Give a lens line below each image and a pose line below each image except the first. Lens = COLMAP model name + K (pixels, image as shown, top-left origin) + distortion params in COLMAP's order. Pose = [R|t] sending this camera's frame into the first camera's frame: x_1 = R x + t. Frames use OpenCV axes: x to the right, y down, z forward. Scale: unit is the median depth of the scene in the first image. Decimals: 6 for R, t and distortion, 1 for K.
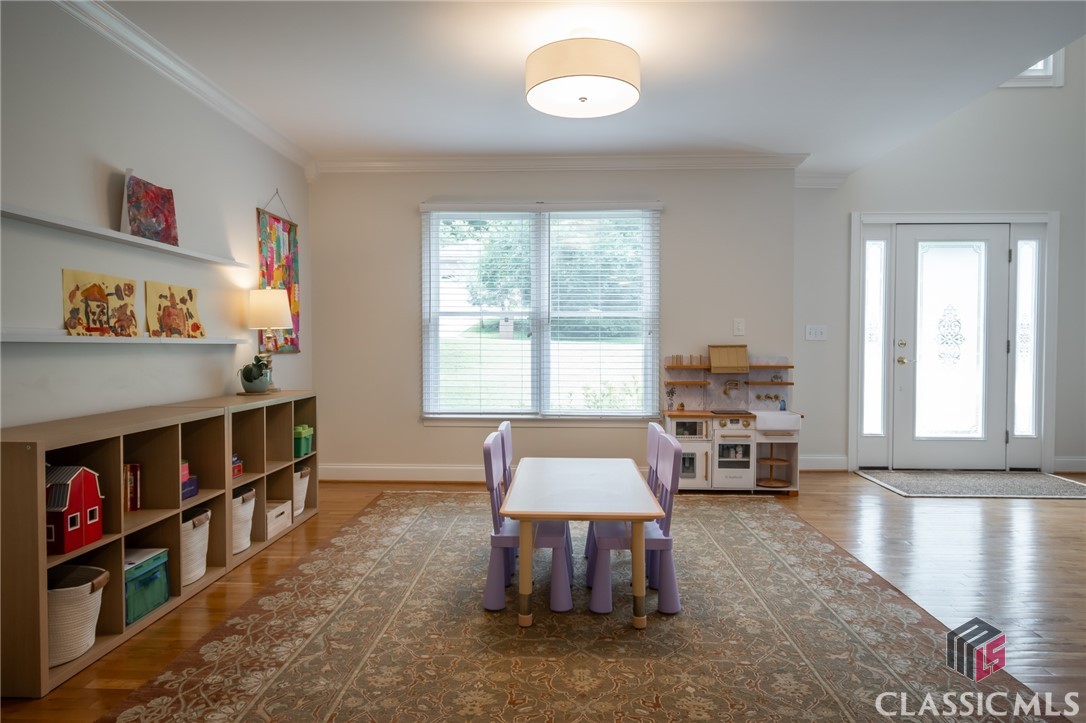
lens RADIAL K [[689.9, 0, 540.3], [0, 689.9, 362.5], [0, 0, 1]] dist [0.004099, 0.002848]
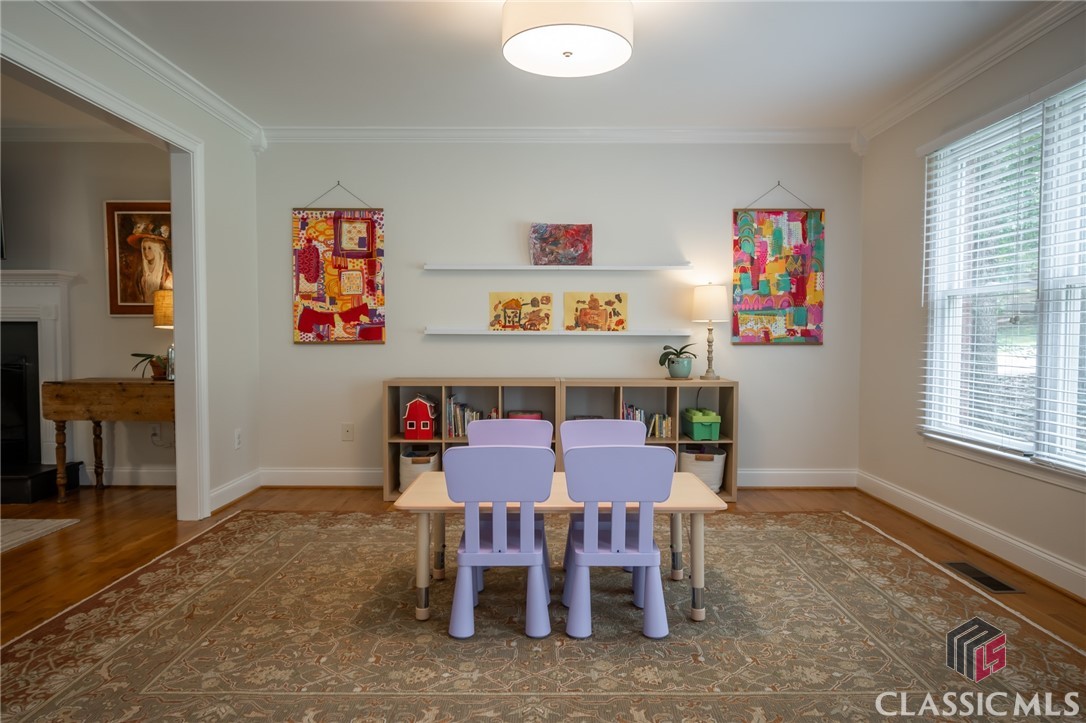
lens RADIAL K [[696.4, 0, 540.8], [0, 696.4, 363.3], [0, 0, 1]] dist [0.000384, -0.001338]
pose [[0.028496, 0.041161, -0.998746, 0.947881], [-0.027976, 0.998793, 0.040365, -0.026517], [0.999202, 0.026790, 0.029614, 0.940545]]
